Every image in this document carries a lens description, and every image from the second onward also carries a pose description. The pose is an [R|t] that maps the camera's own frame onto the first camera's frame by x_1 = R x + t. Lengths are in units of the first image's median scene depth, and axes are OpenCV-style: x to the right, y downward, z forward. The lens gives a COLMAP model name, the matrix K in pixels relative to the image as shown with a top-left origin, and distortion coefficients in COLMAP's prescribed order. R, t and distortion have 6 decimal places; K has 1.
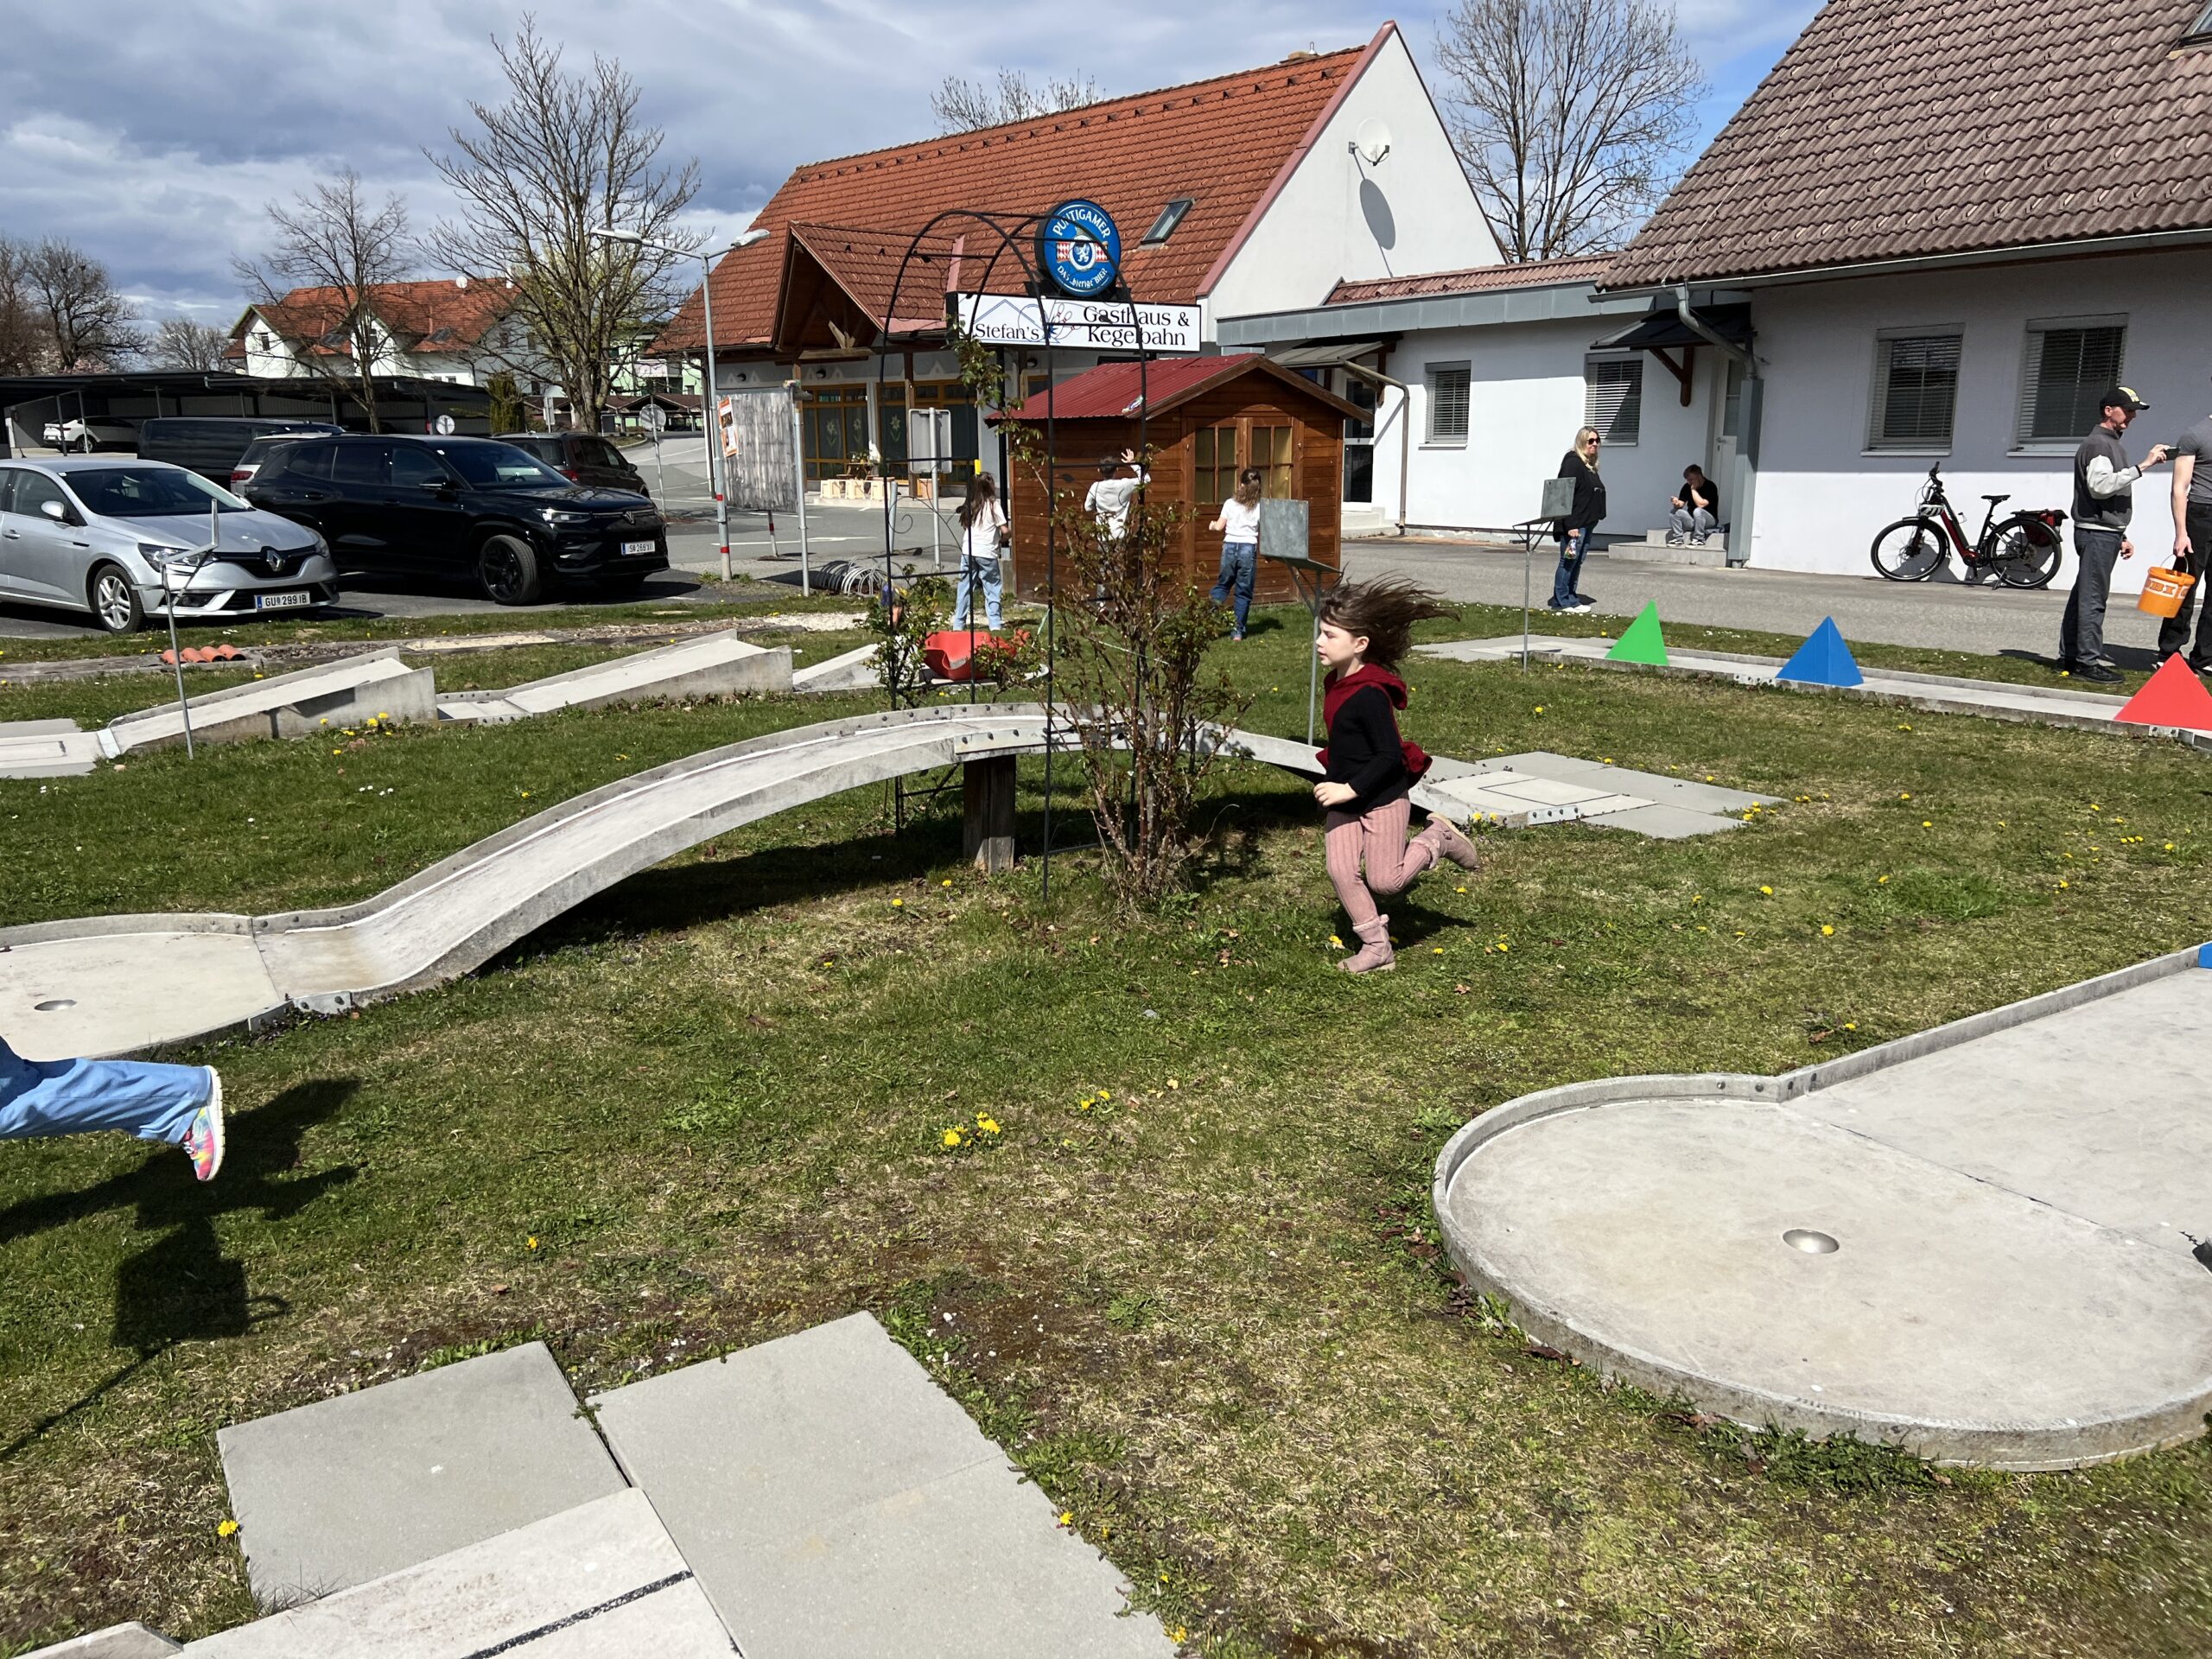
lens RADIAL K [[1657.7, 0, 1081.8], [0, 1657.7, 815.1], [0, 0, 1]] dist [0.047031, -0.049402]
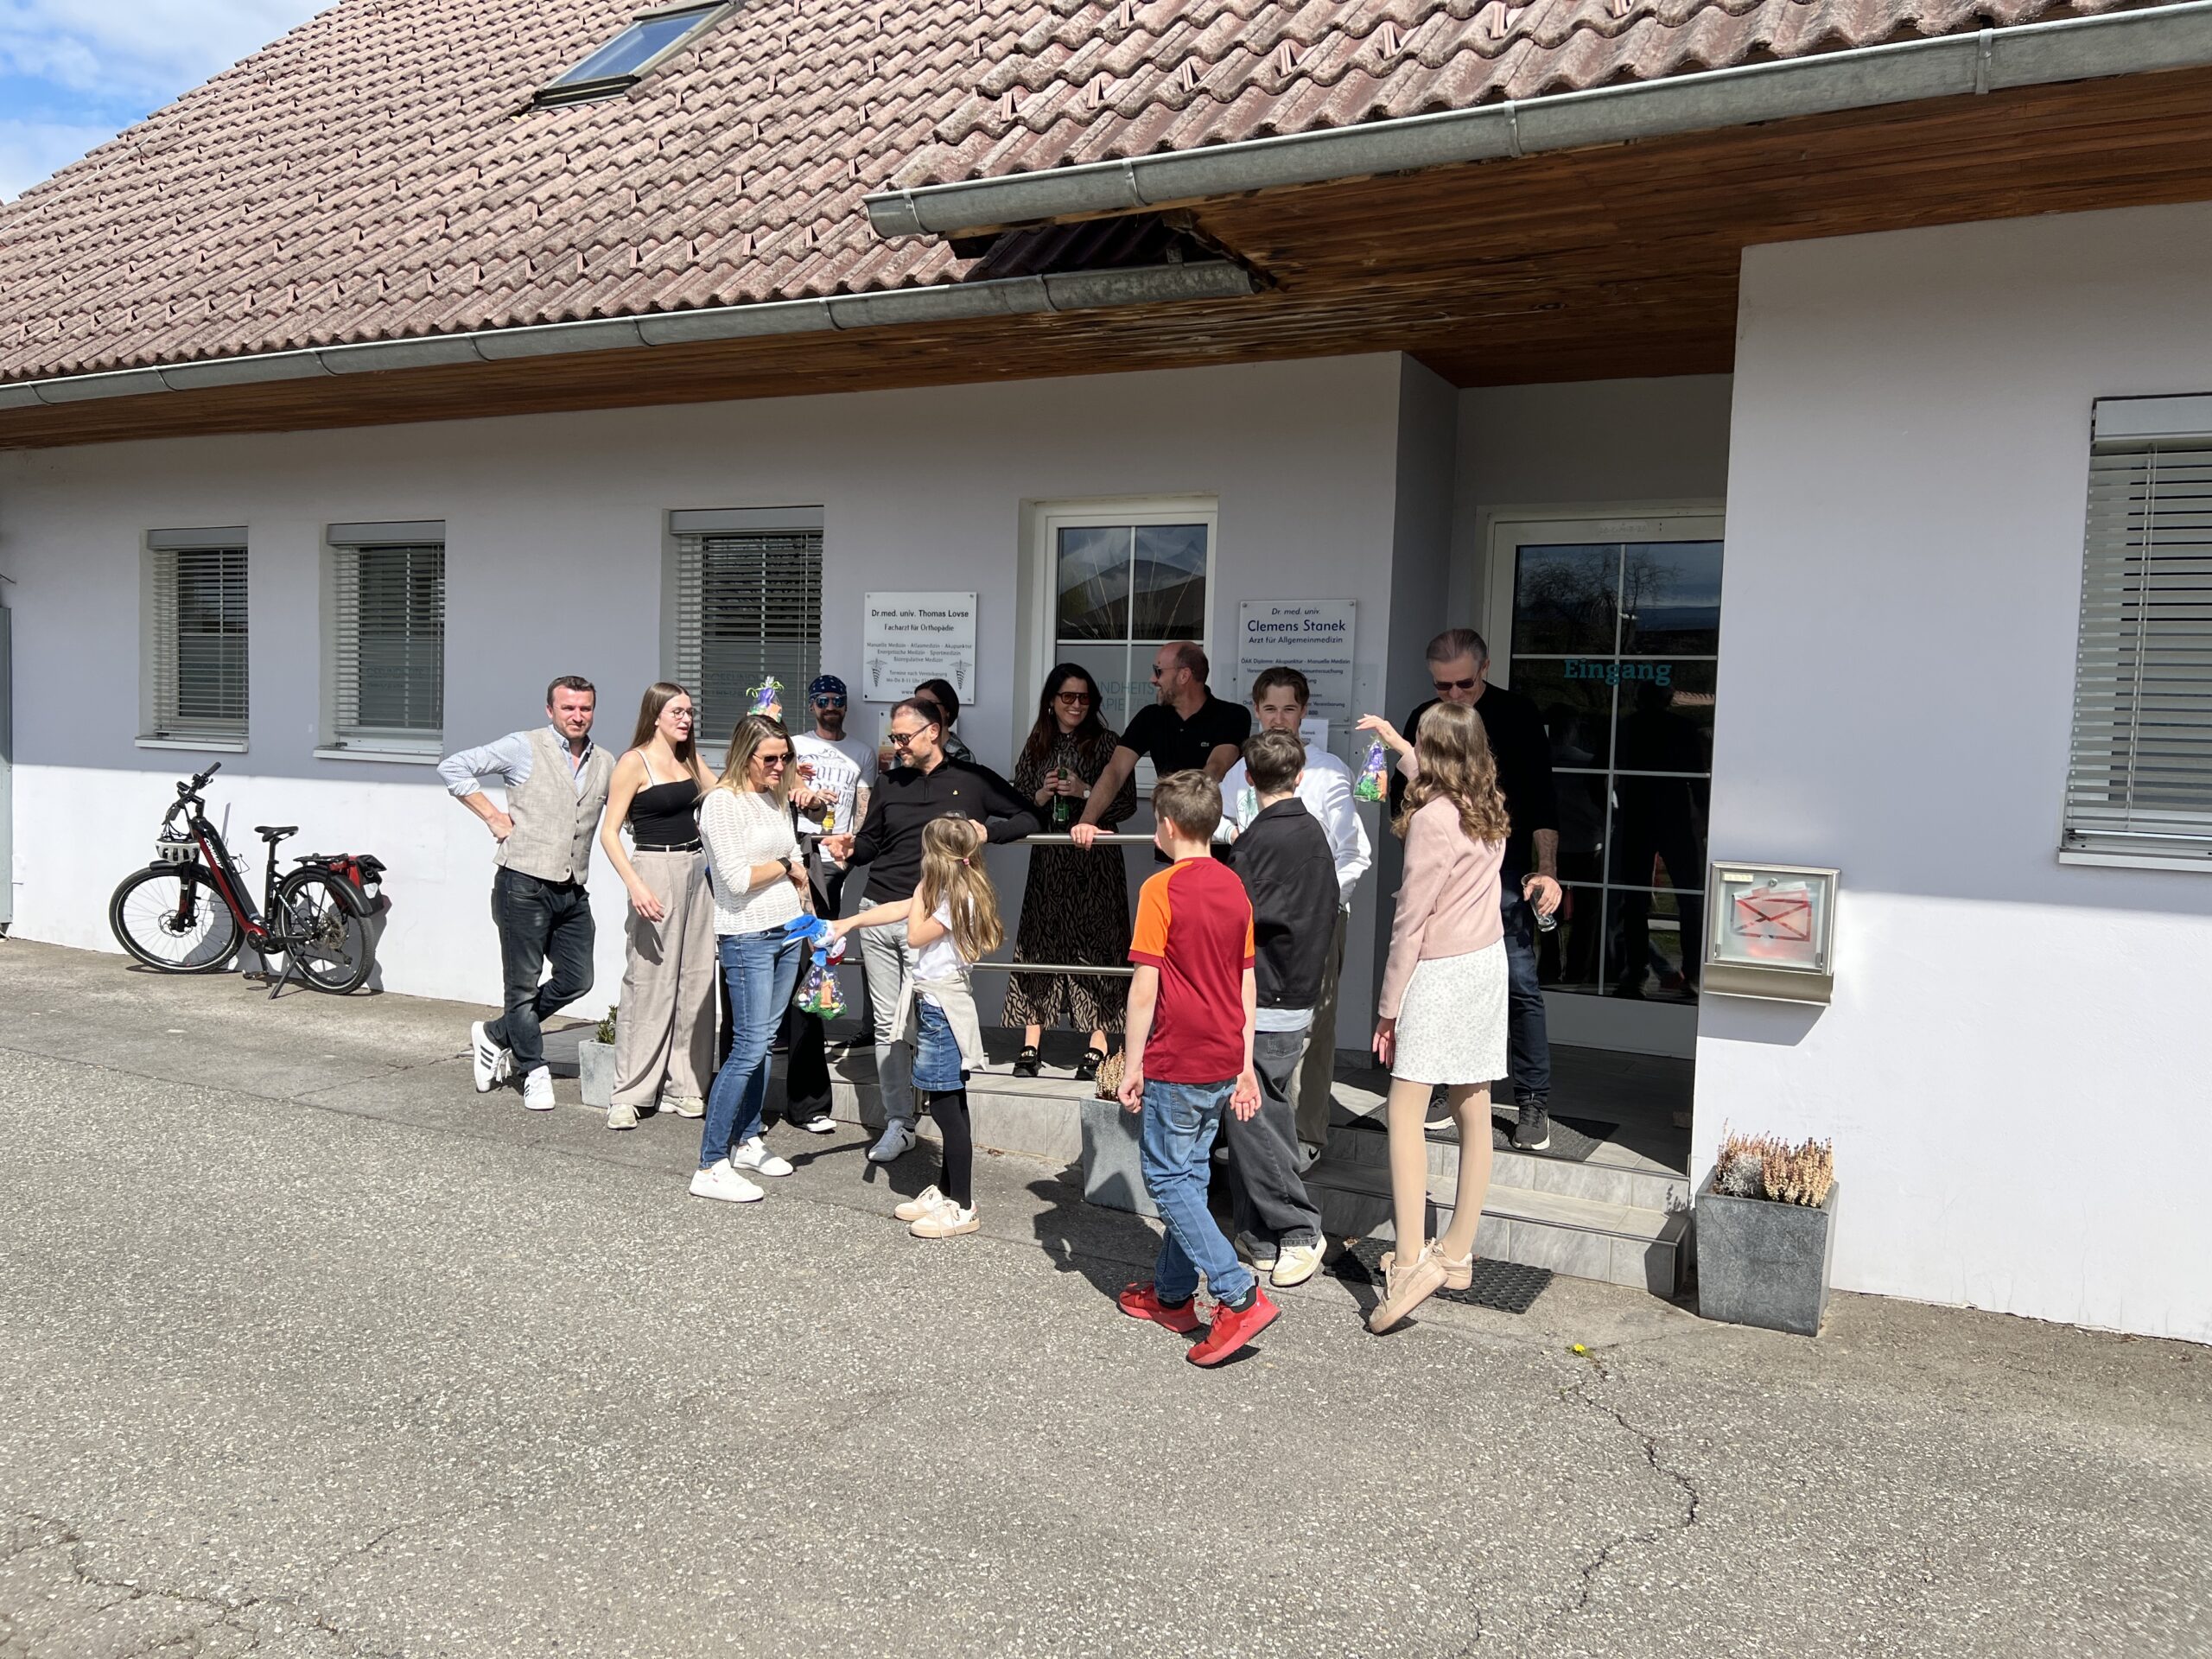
lens RADIAL K [[1657.7, 0, 1109.3], [0, 1657.7, 817.7], [0, 0, 1]] dist [0.047031, -0.049402]
pose [[0.870029, 0.006049, 0.492964, 0.775149], [0.071840, 0.987696, -0.138910, -0.147310], [-0.487739, 0.156271, 0.858889, 0.592166]]
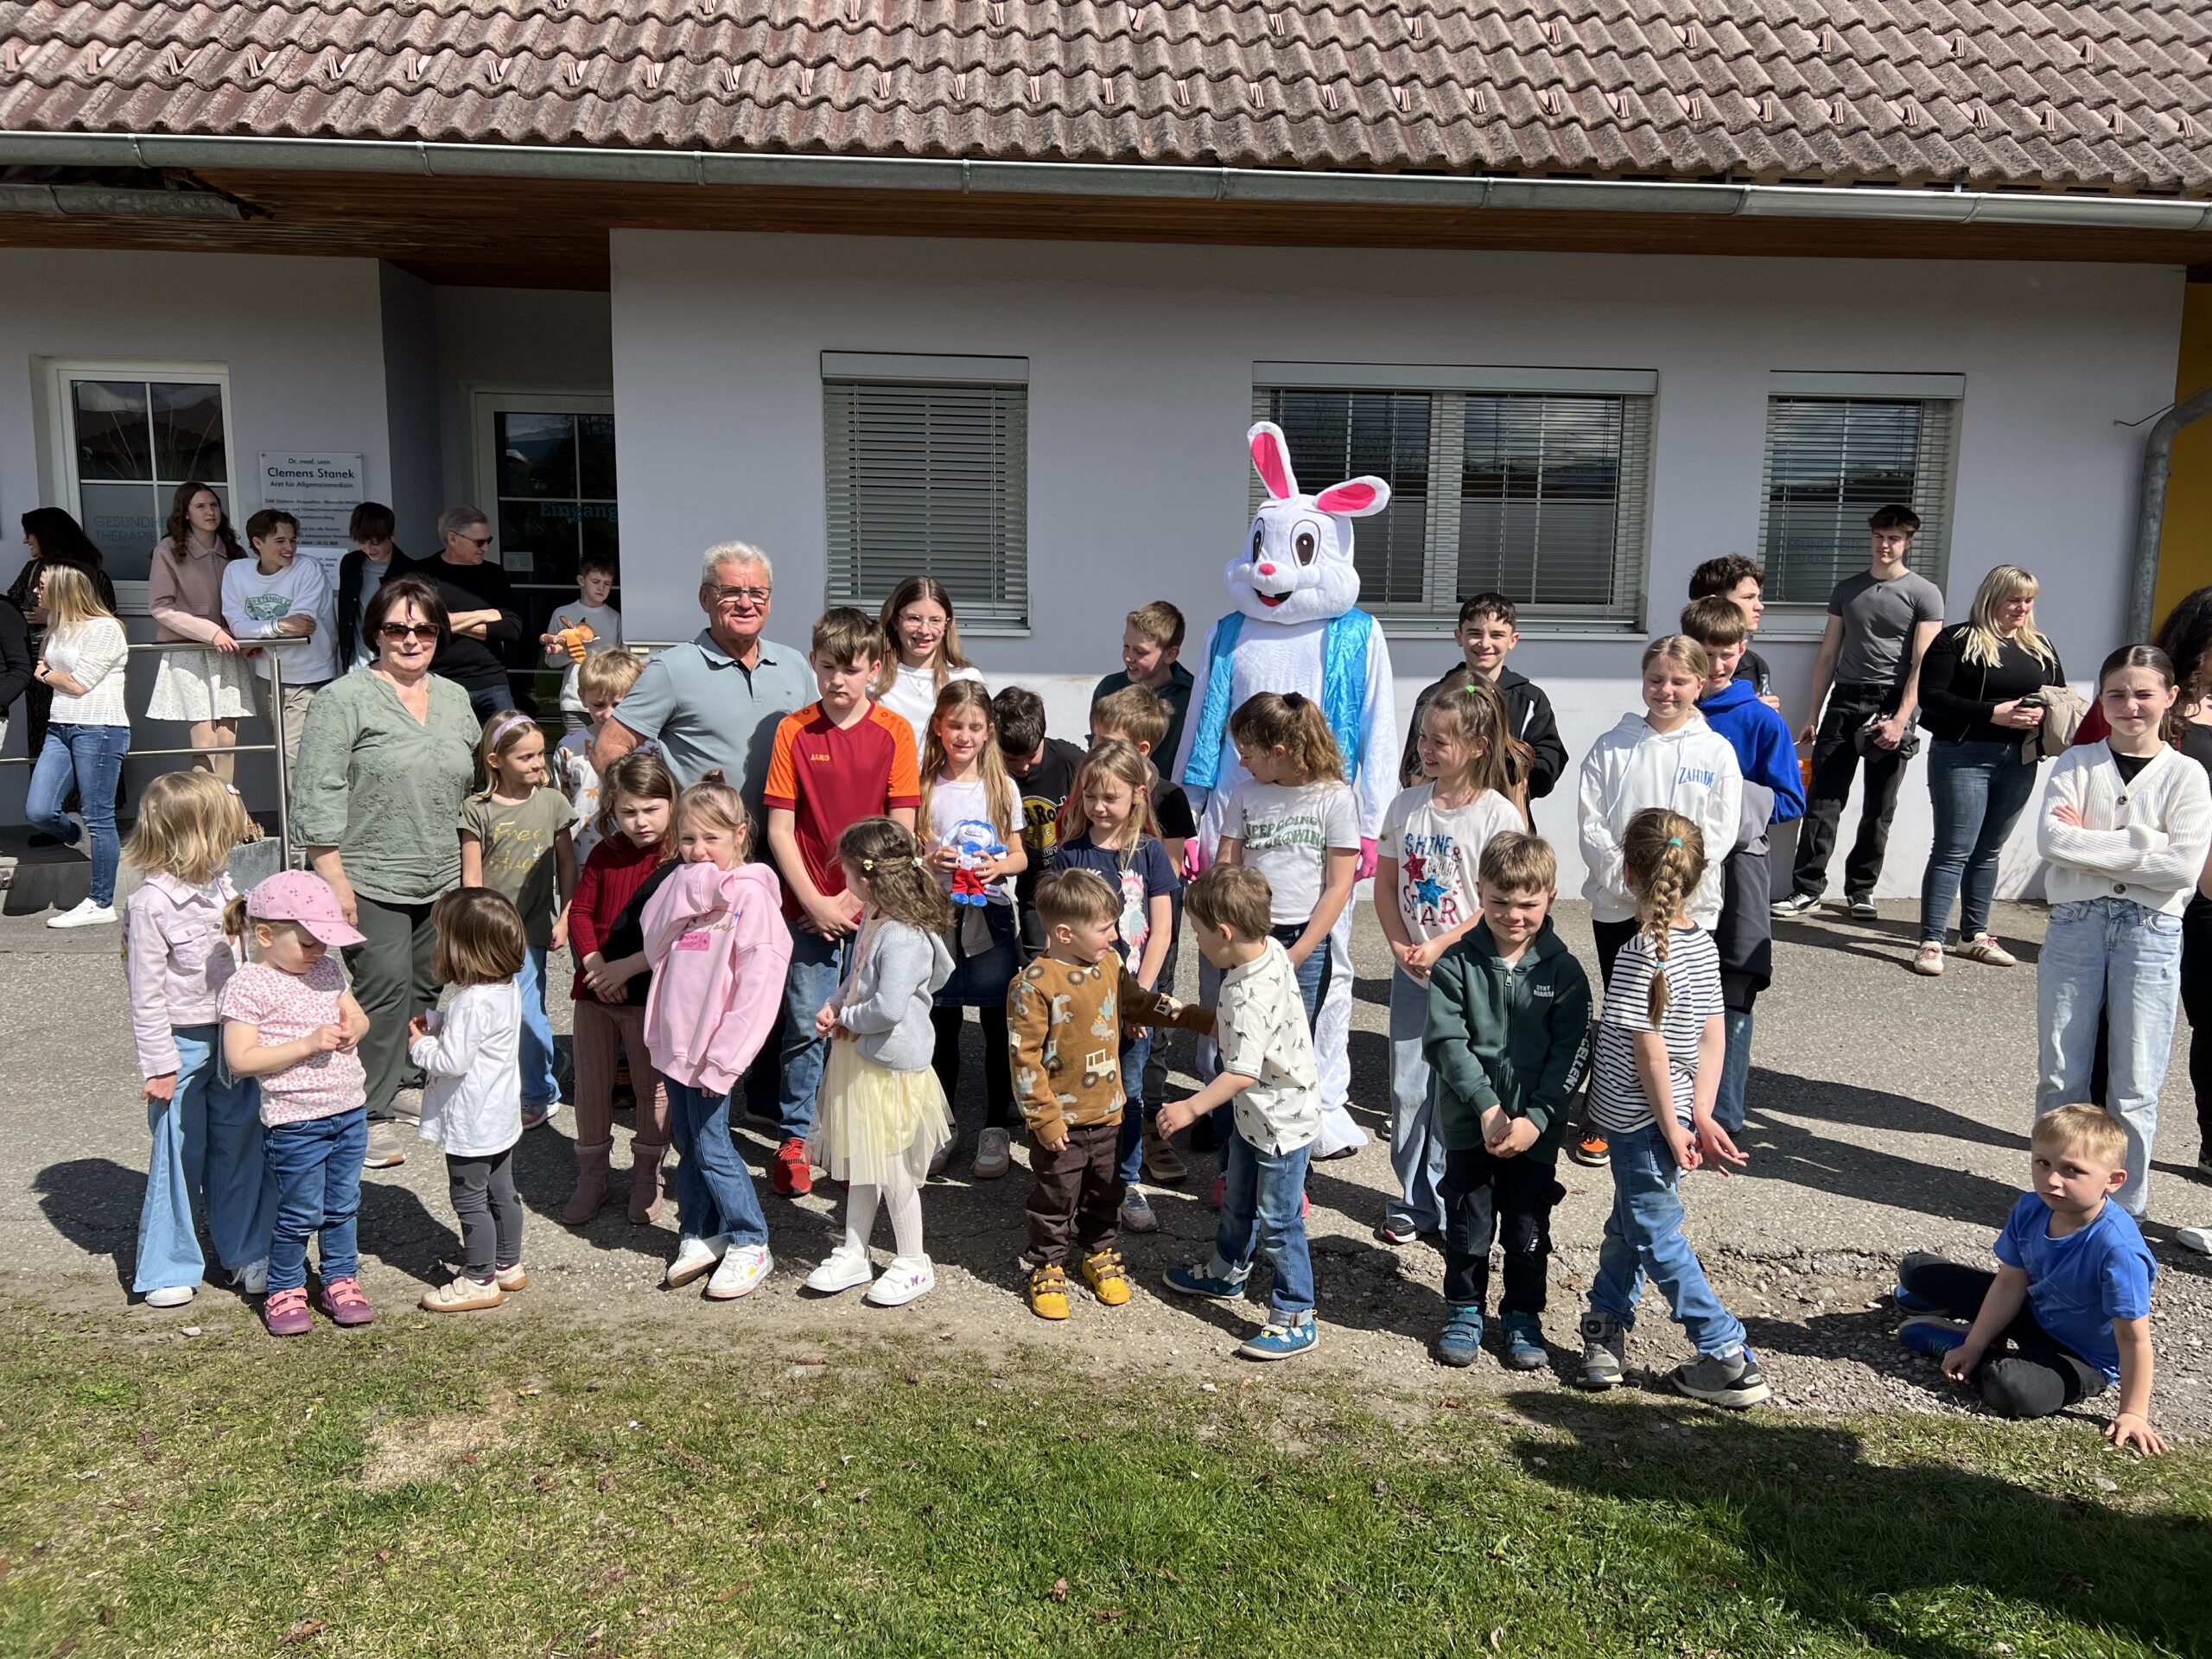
lens RADIAL K [[1657.7, 0, 1131.8], [0, 1657.7, 830.5], [0, 0, 1]] dist [0.047031, -0.049402]
pose [[0.486790, -0.119147, 0.865355, 0.628998], [0.173923, 0.984039, 0.037651, -0.096843], [-0.856029, 0.132177, 0.499743, 0.378984]]
